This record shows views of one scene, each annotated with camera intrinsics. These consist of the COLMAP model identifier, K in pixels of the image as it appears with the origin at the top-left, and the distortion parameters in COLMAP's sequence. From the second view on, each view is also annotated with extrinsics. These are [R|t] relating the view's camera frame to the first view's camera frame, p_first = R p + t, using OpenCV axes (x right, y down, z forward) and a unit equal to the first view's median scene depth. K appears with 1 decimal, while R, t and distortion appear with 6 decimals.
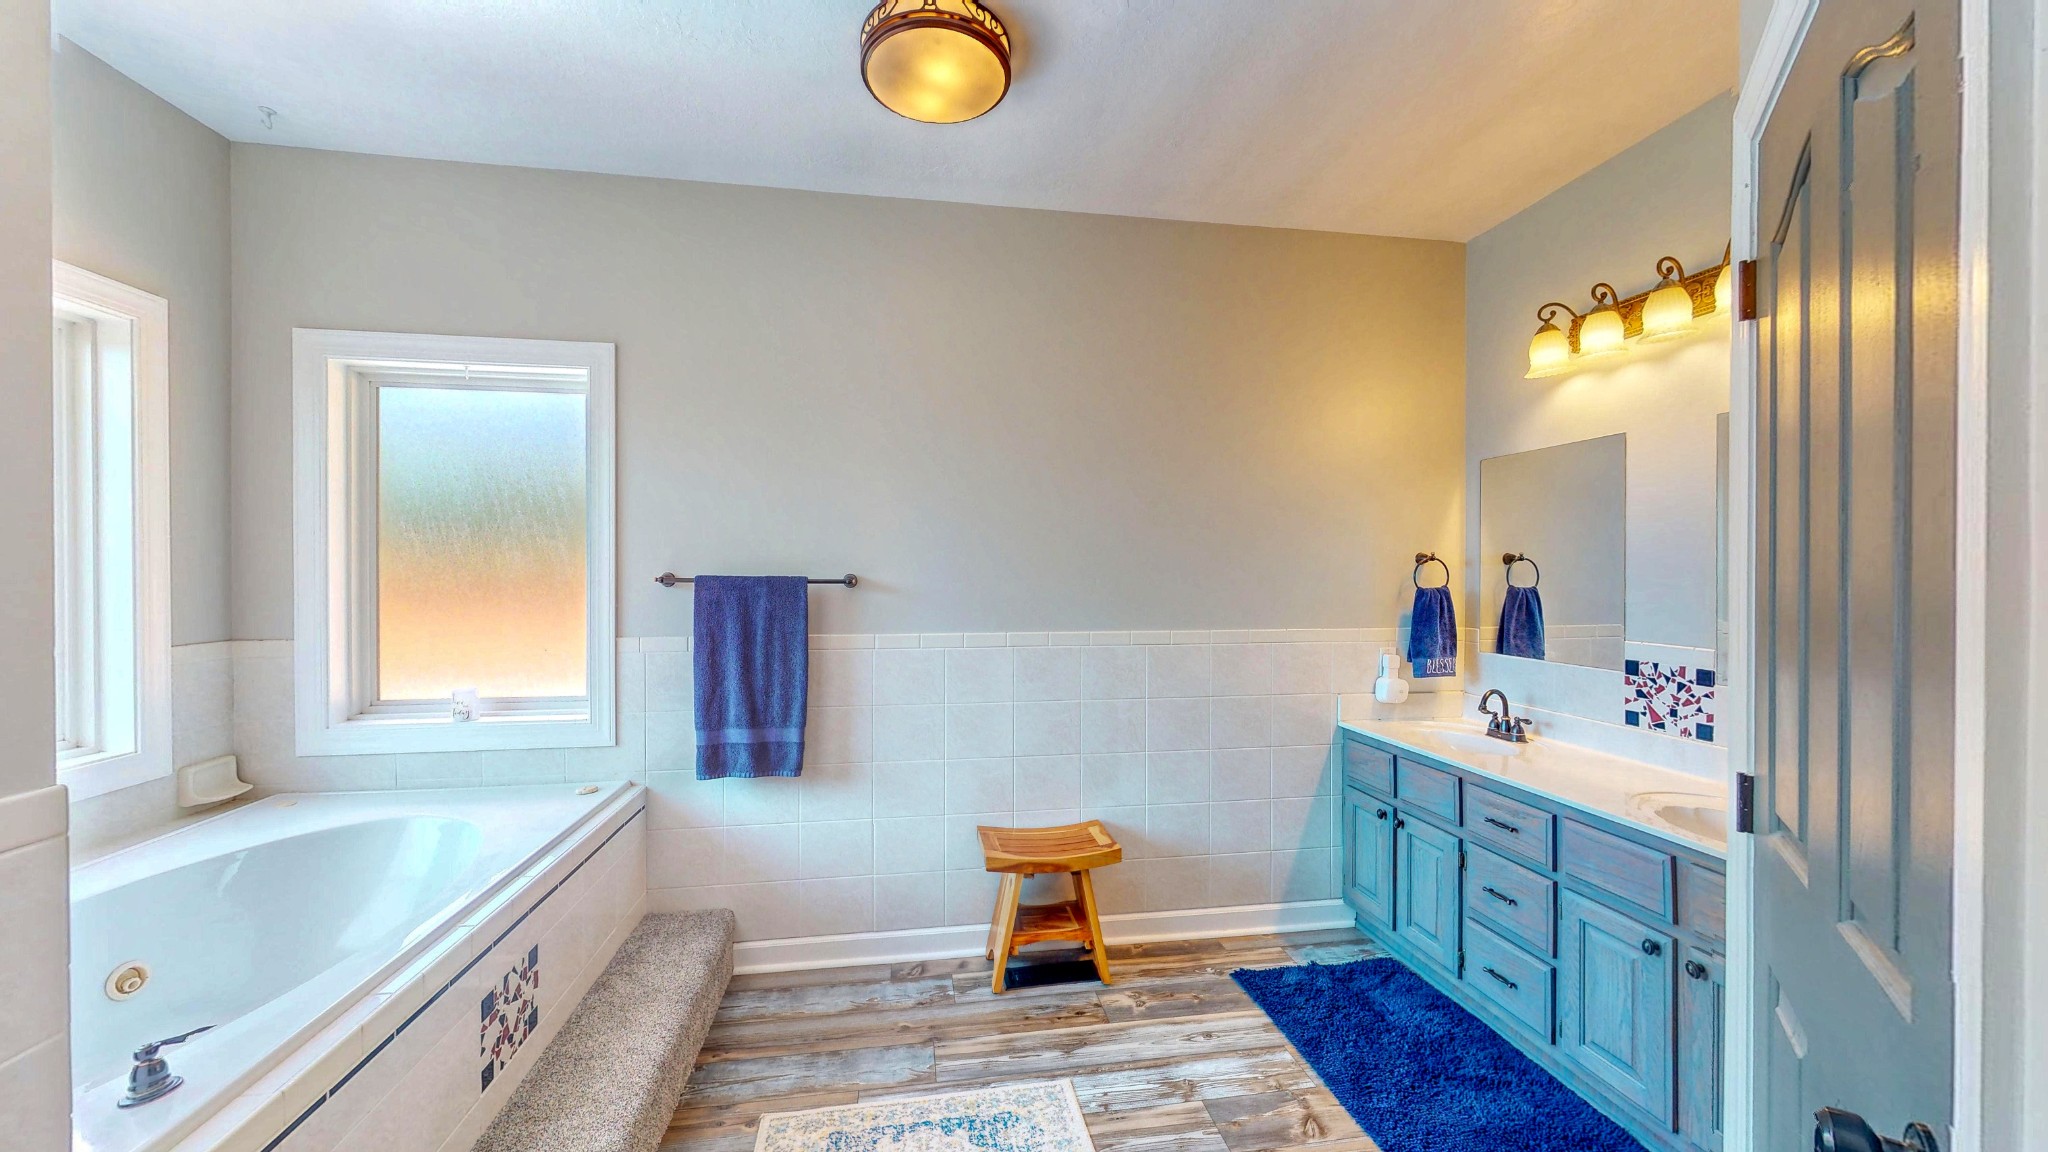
lens RADIAL K [[760.1, 0, 1020.3], [0, 760.1, 575.2], [0, 0, 1]] dist [0.002537, -0.000313]
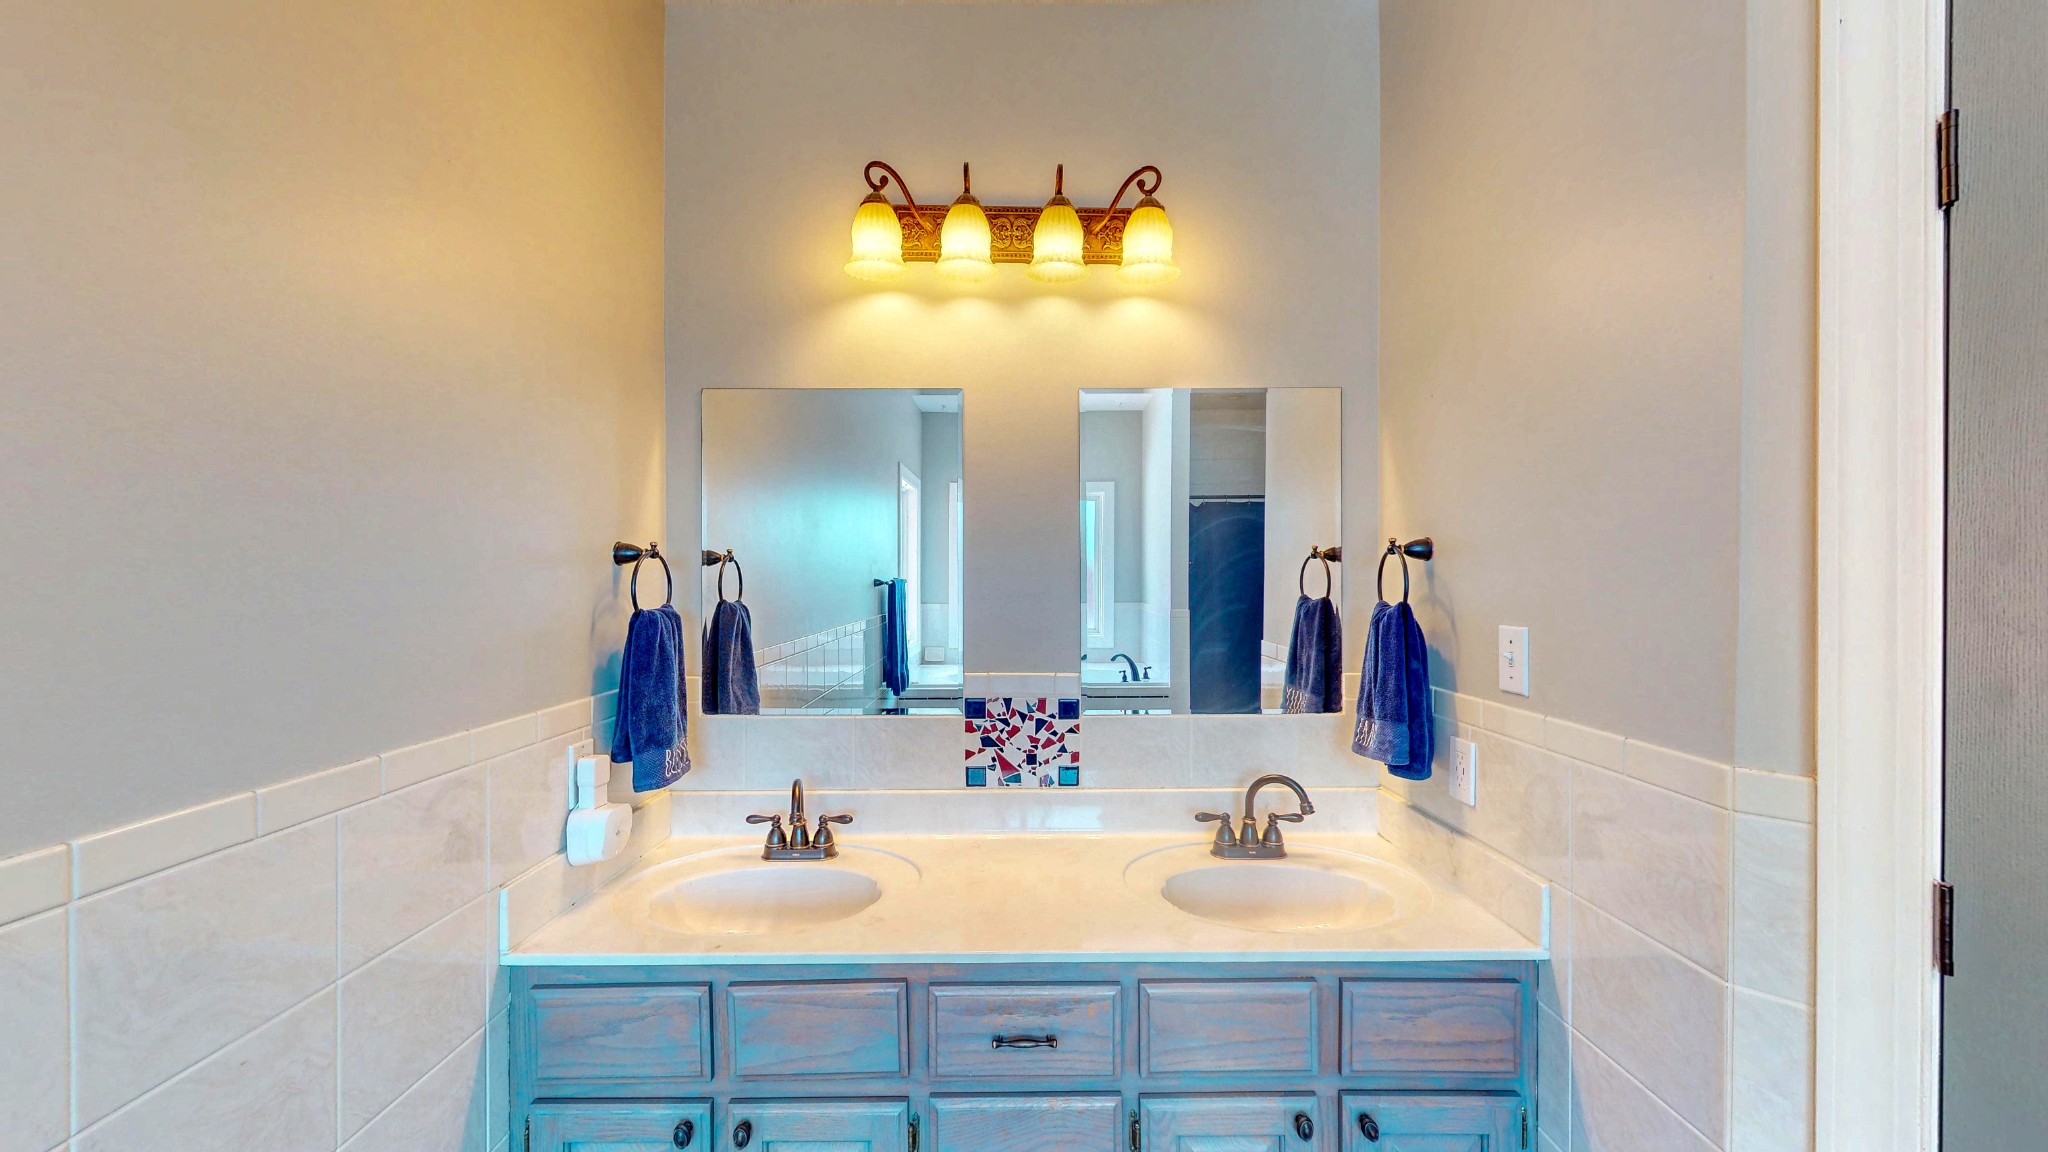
lens RADIAL K [[760.1, 0, 1019.4], [0, 760.1, 574.0], [0, 0, 1]] dist [0.002537, -0.000313]
pose [[0.151383, 0.000866, 0.988475, 0.084104], [0.004794, 0.999987, -0.001610, -0.007450], [-0.988464, 0.004983, 0.151377, 0.870329]]
